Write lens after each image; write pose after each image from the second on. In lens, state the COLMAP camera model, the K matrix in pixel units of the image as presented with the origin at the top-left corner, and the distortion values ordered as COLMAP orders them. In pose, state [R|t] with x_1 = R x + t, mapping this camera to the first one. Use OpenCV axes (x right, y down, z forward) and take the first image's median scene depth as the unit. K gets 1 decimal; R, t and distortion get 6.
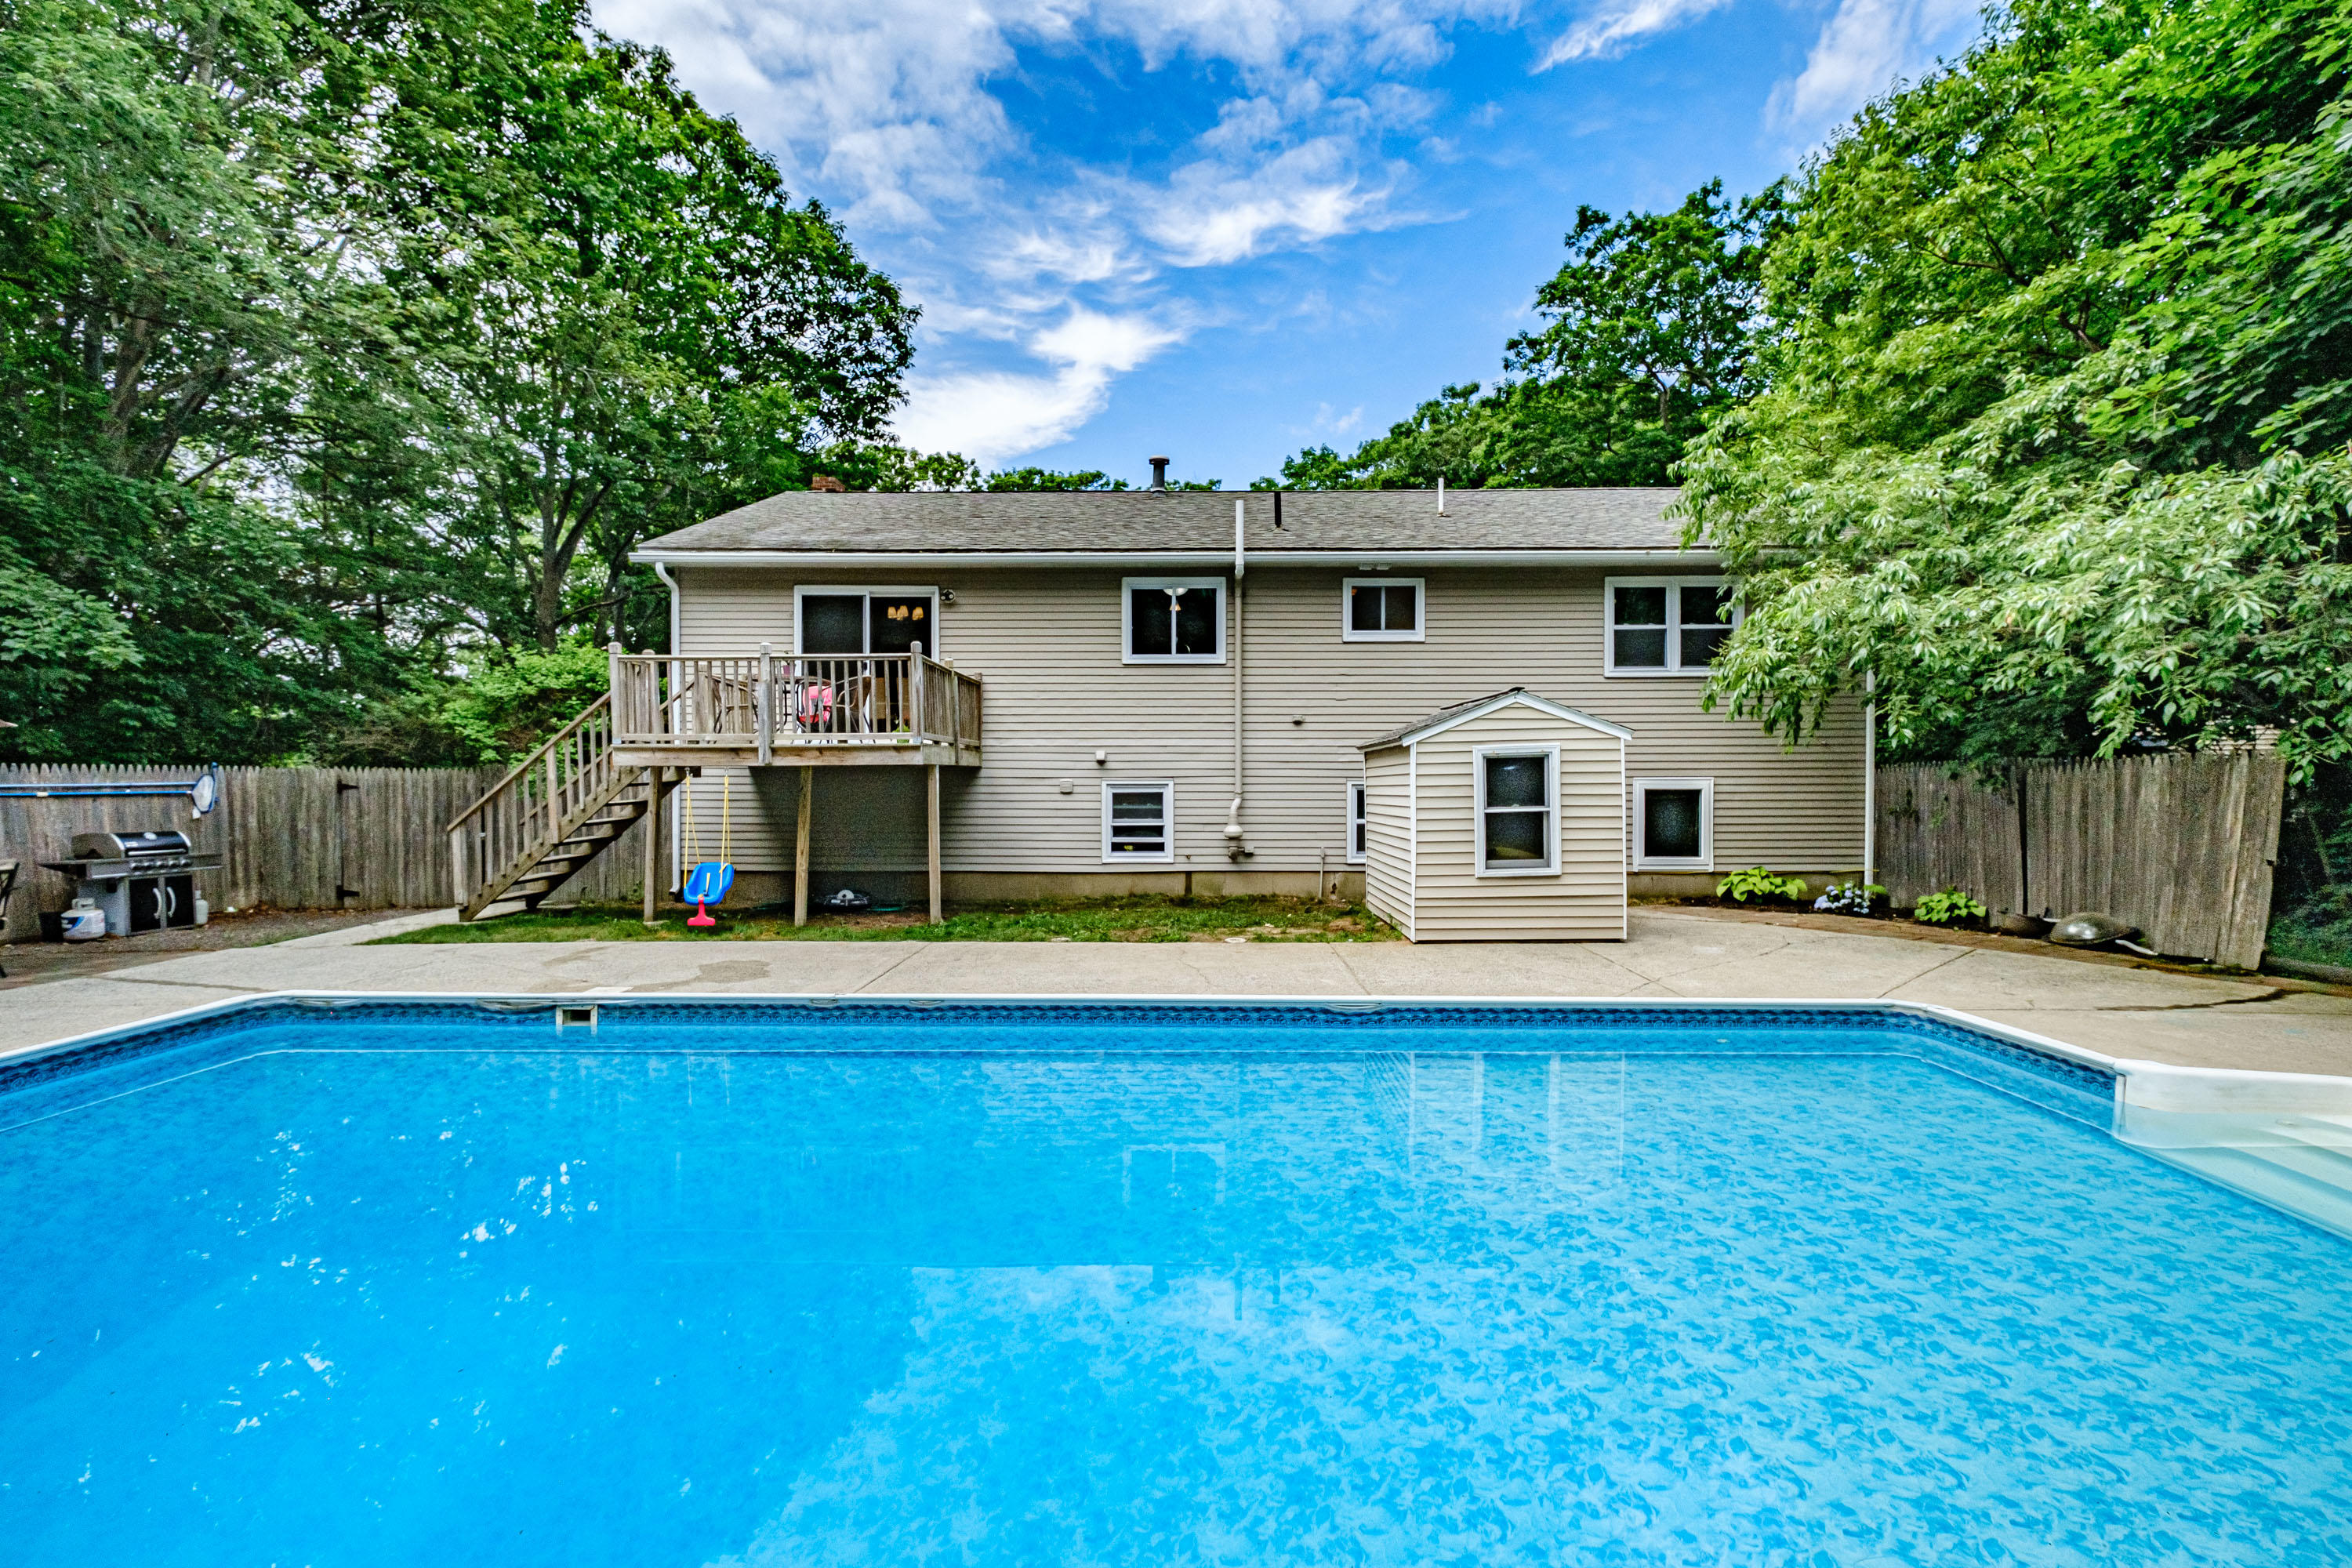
lens RADIAL K [[1051.0, 0, 1177.8], [0, 1051.0, 786.1], [0, 0, 1]] dist [-0.002435, -0.001709]
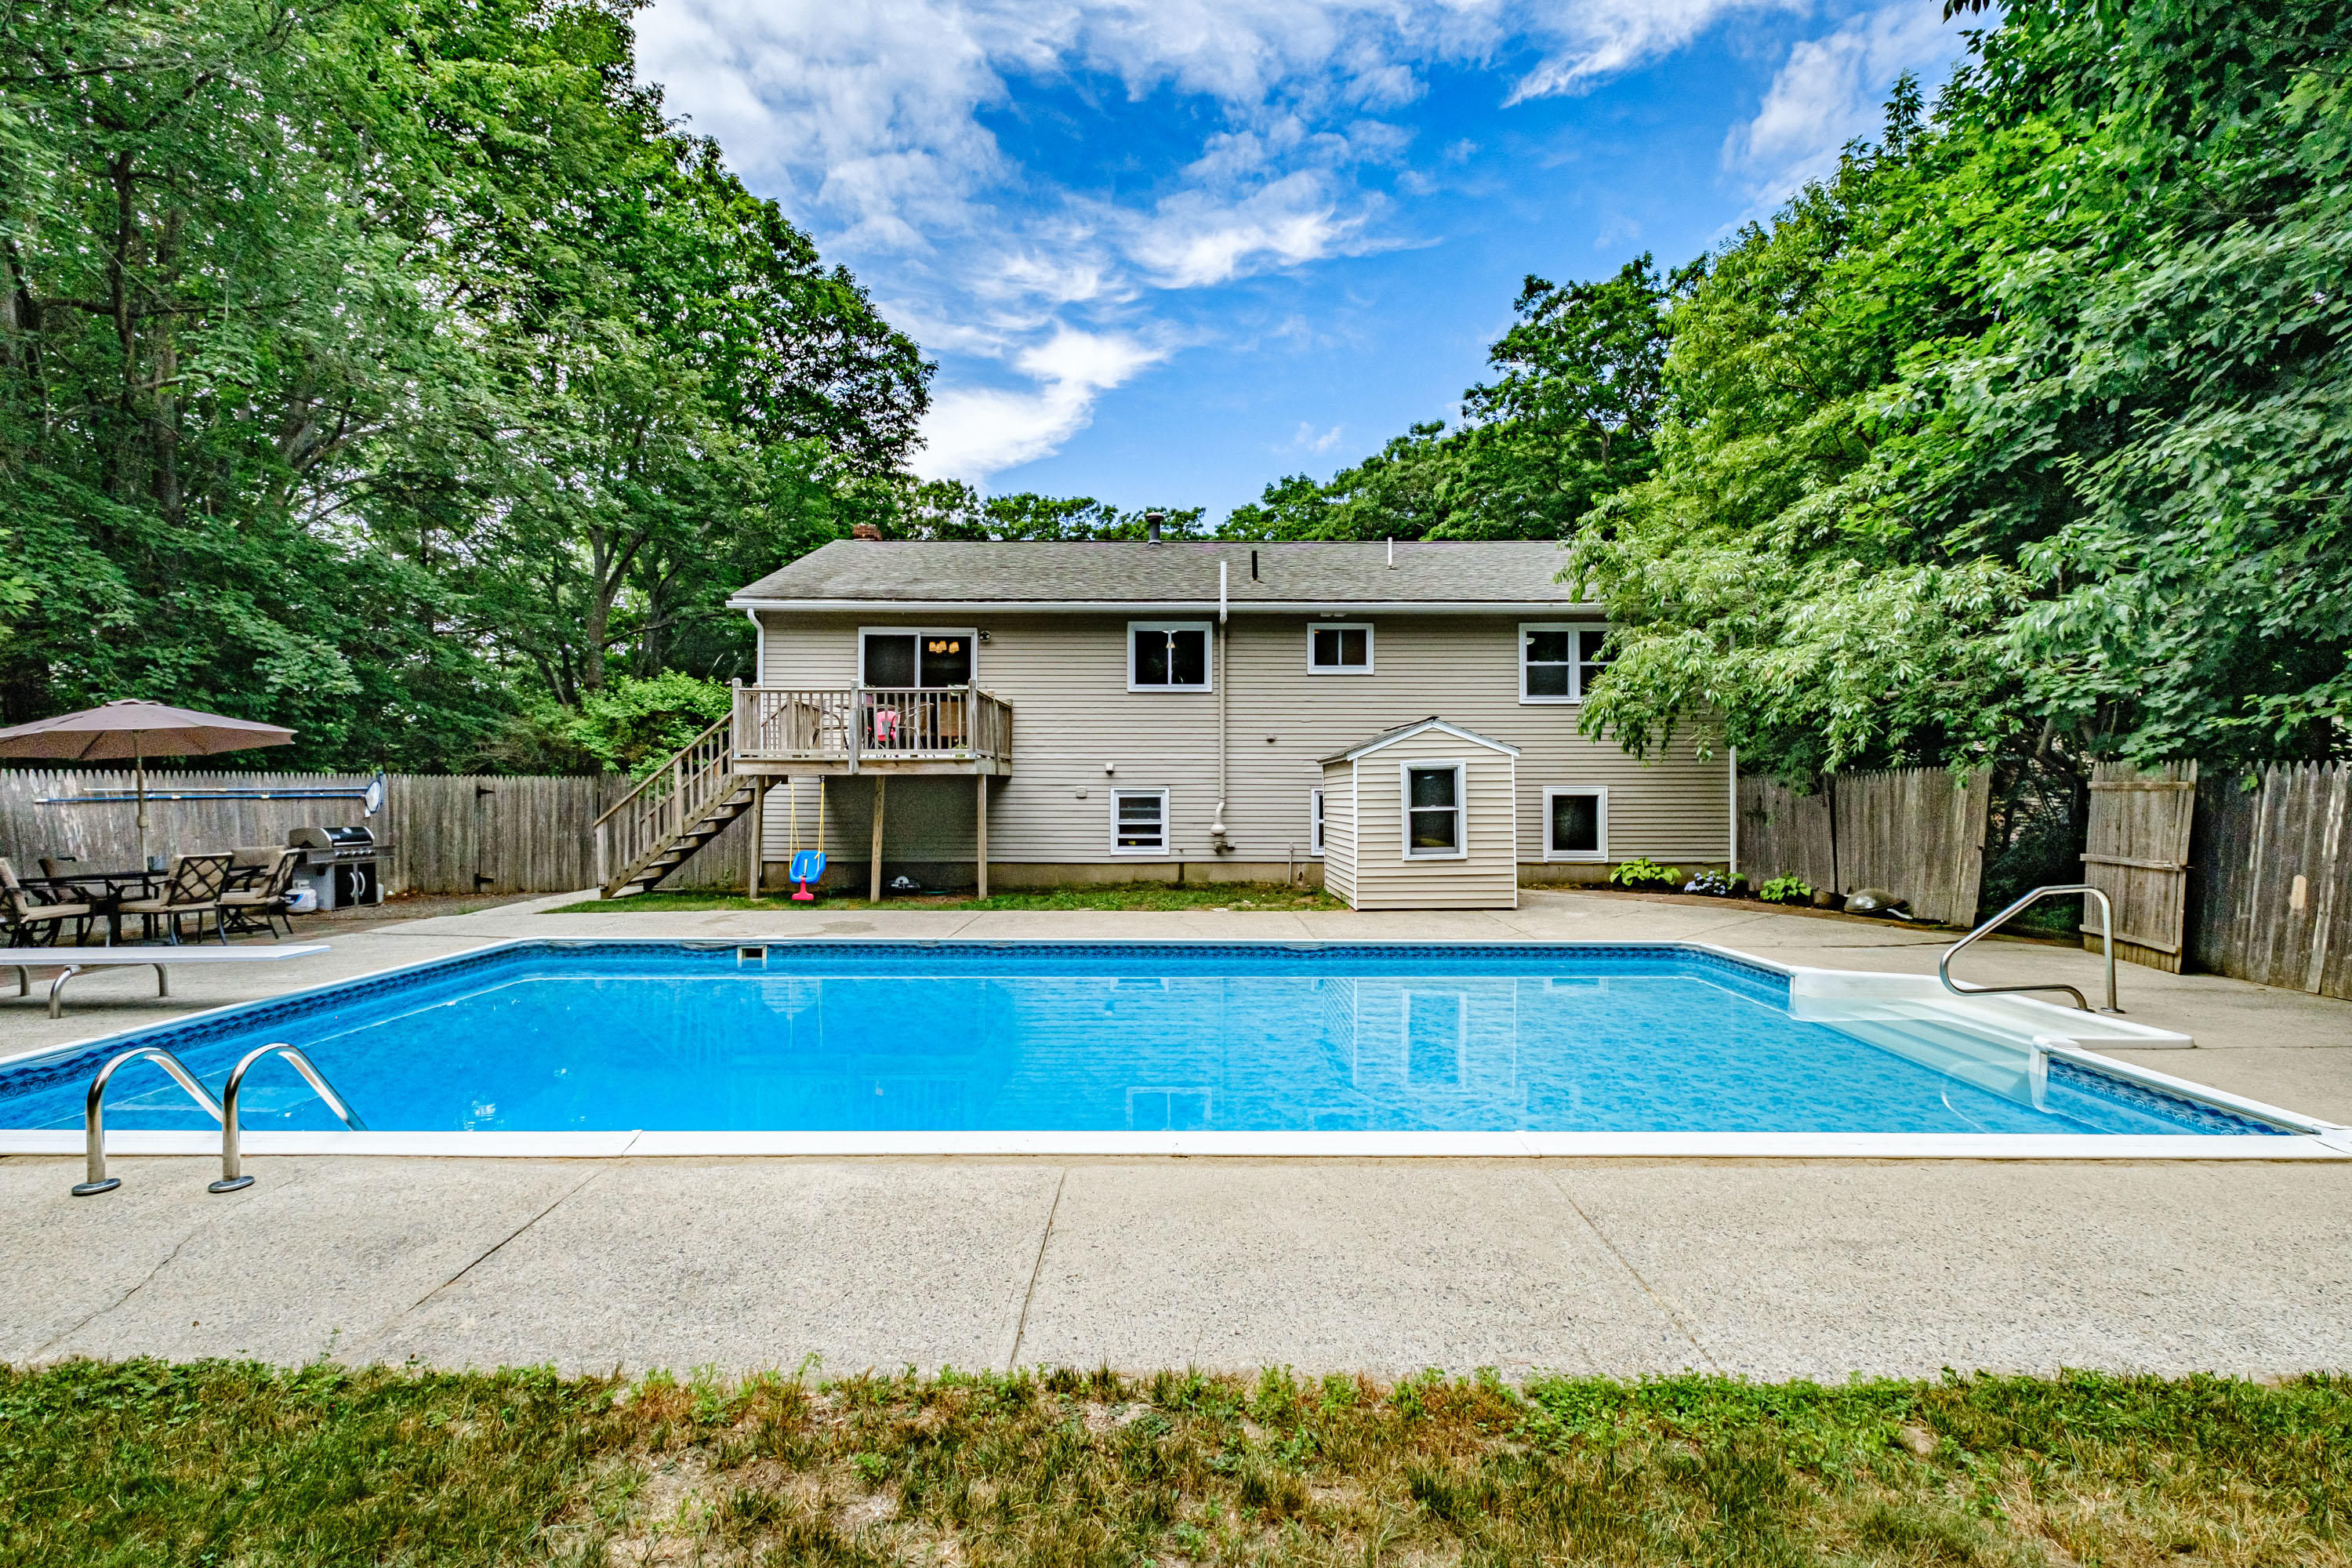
lens RADIAL K [[1051.0, 0, 1179.9], [0, 1051.0, 762.5], [0, 0, 1]] dist [-0.002435, -0.001709]
pose [[0.999818, 0.002127, 0.018956, -0.014955], [-0.001540, 0.999520, -0.030939, 0.003560], [-0.019013, 0.030904, 0.999342, -0.221087]]
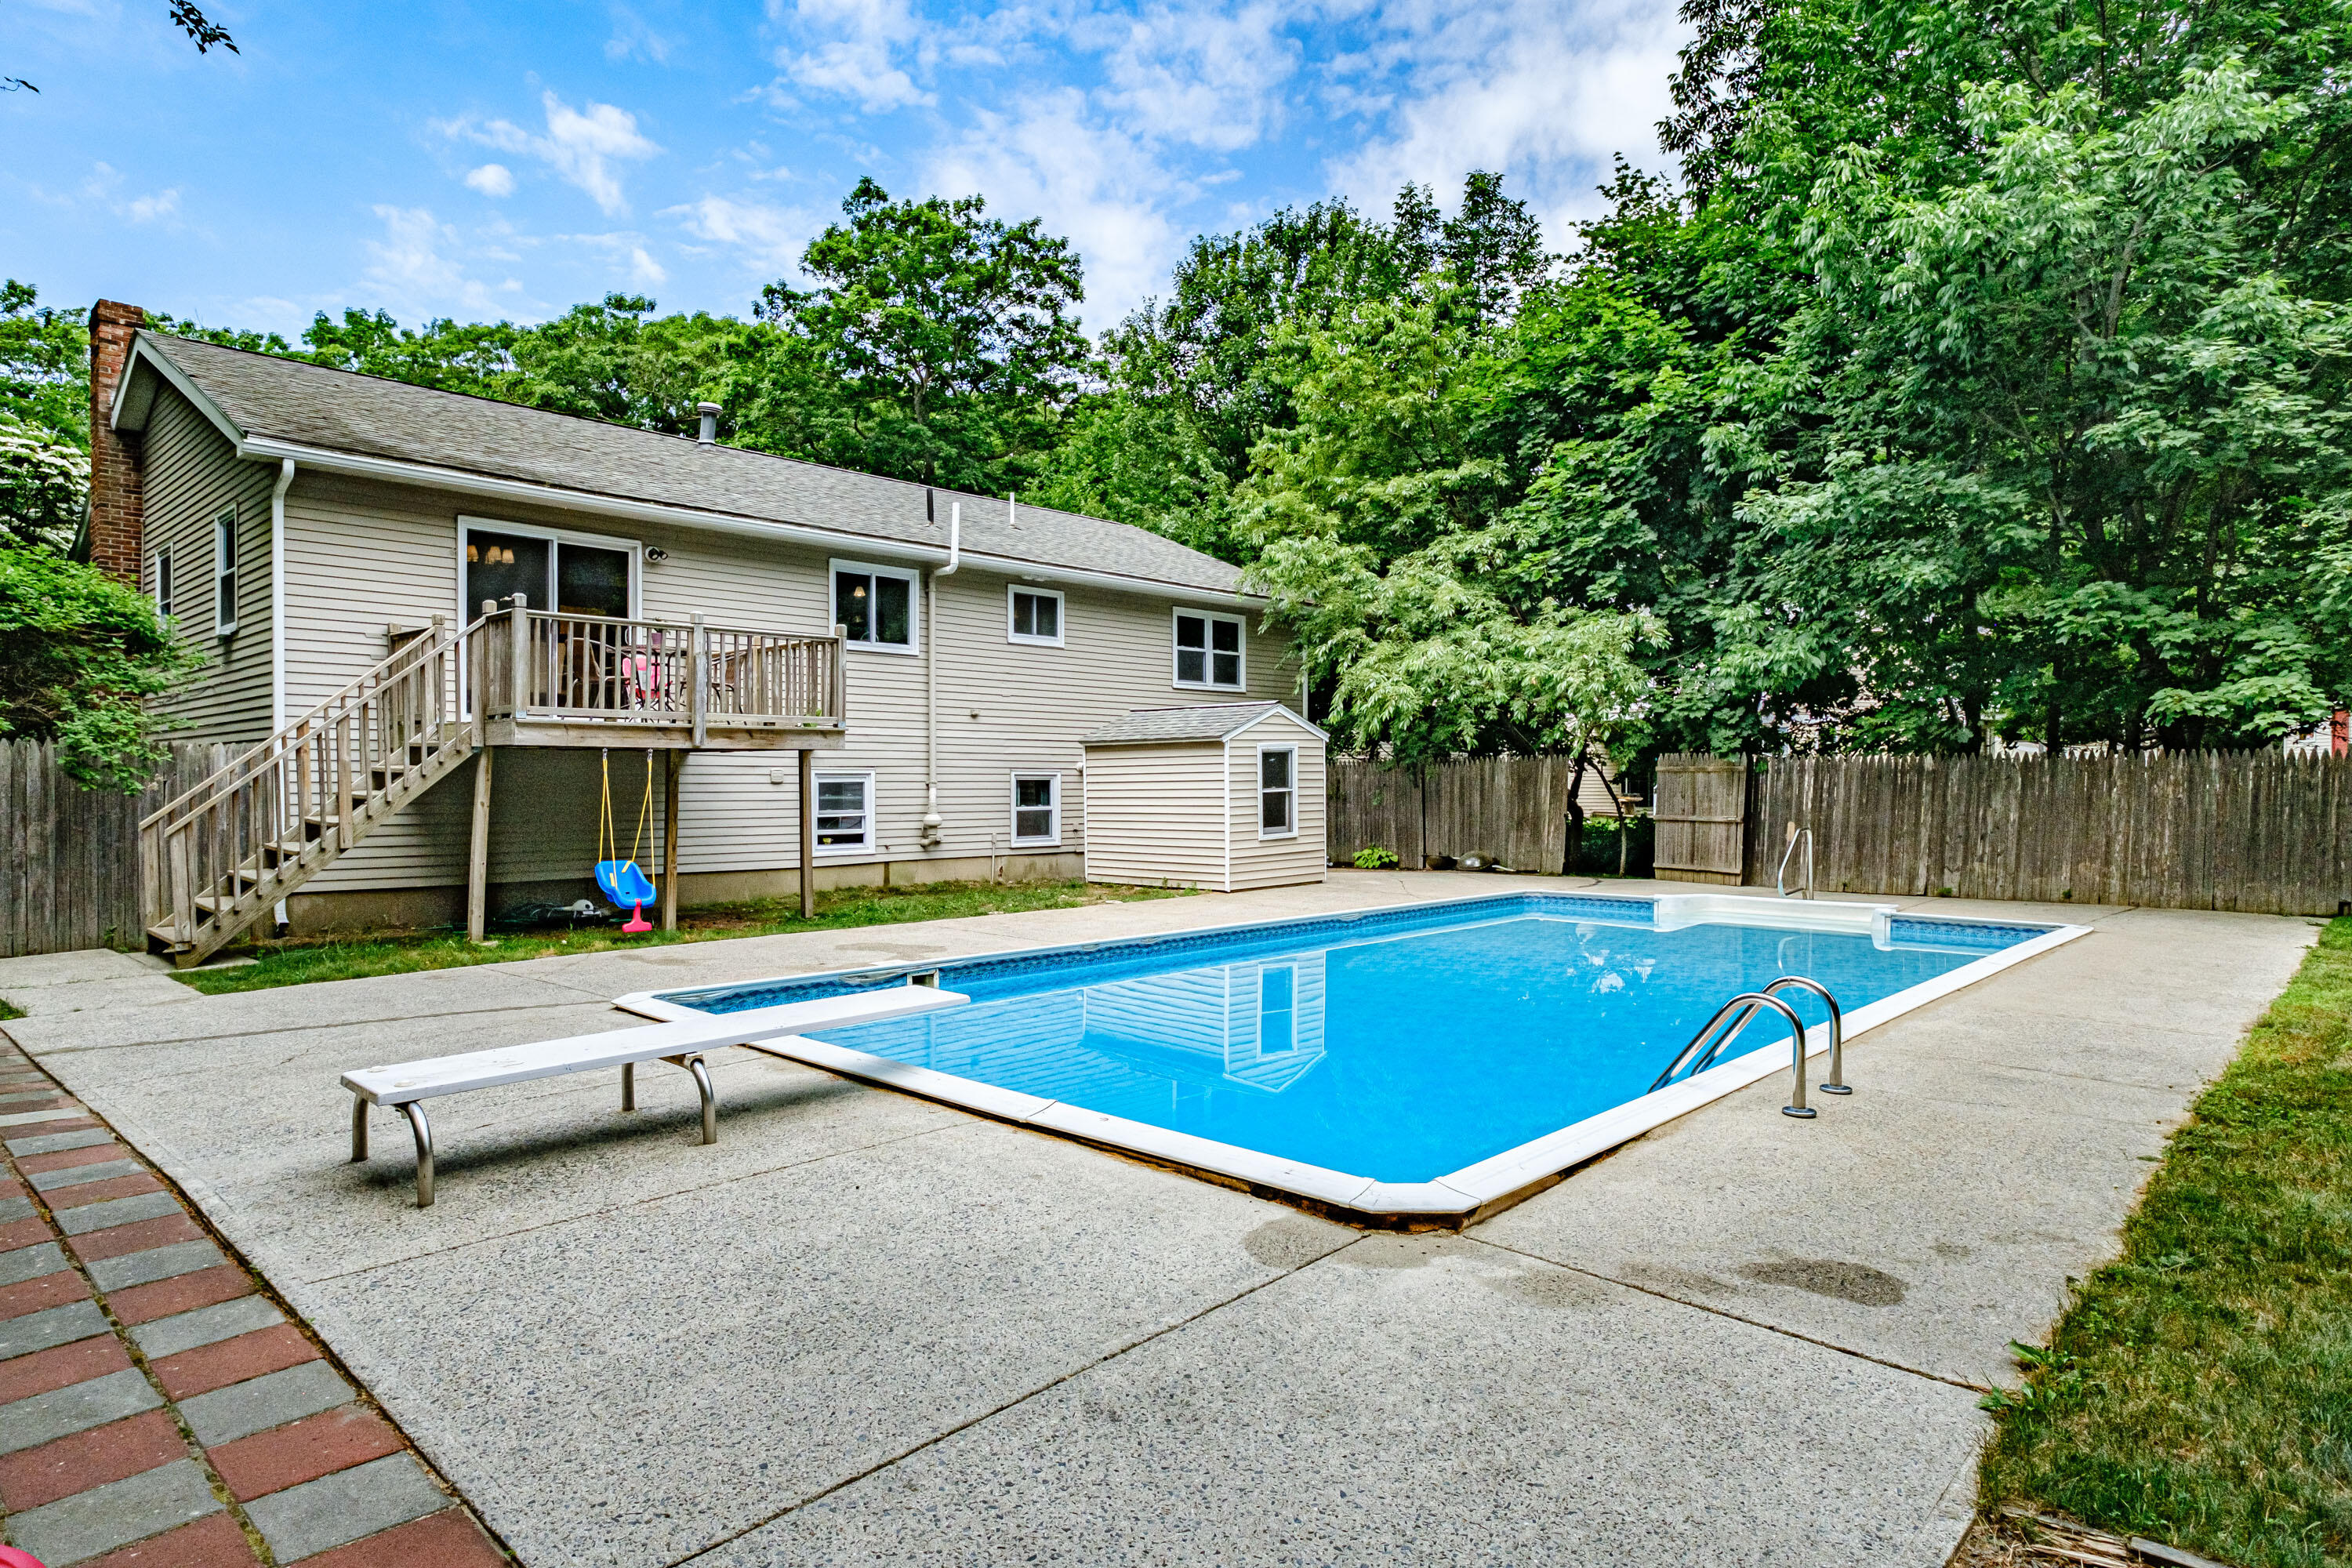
lens RADIAL K [[1333.3, 0, 1190.9], [0, 1333.3, 768.4], [0, 0, 1]] dist [-0.004989, -0.000023]
pose [[0.667463, 0.007190, 0.744608, -0.737463], [0.005217, 0.999884, -0.014332, 0.012708], [-0.744625, 0.013451, 0.667348, -0.055331]]
